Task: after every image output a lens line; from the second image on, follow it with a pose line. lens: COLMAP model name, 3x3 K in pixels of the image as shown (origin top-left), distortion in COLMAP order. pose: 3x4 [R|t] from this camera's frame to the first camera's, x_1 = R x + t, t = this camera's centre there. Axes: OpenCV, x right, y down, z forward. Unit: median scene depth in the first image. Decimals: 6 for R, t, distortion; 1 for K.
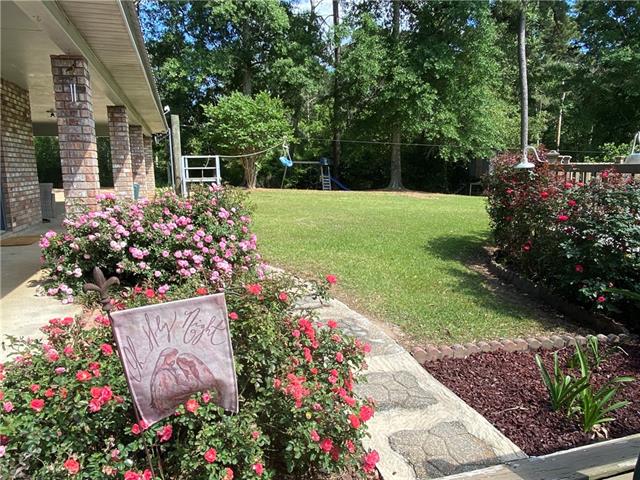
lens RADIAL K [[451.1, 0, 320.0], [0, 451.1, 240.0], [0, 0, 1]] dist [-0.006718, -0.003788]
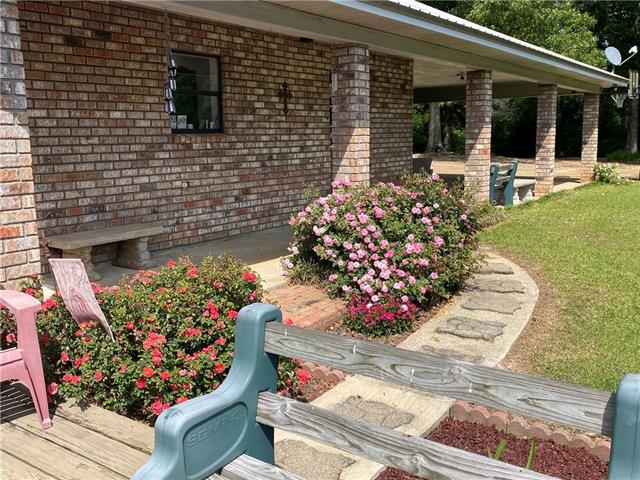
lens RADIAL K [[639.1, 0, 320.0], [0, 639.1, 240.0], [0, 0, 1]] dist [0.001850, -0.001650]
pose [[0.618763, 0.121252, -0.776164, 0.345915], [-0.107275, 0.991803, 0.069420, -0.034250], [0.778219, 0.040308, 0.626698, 0.030024]]
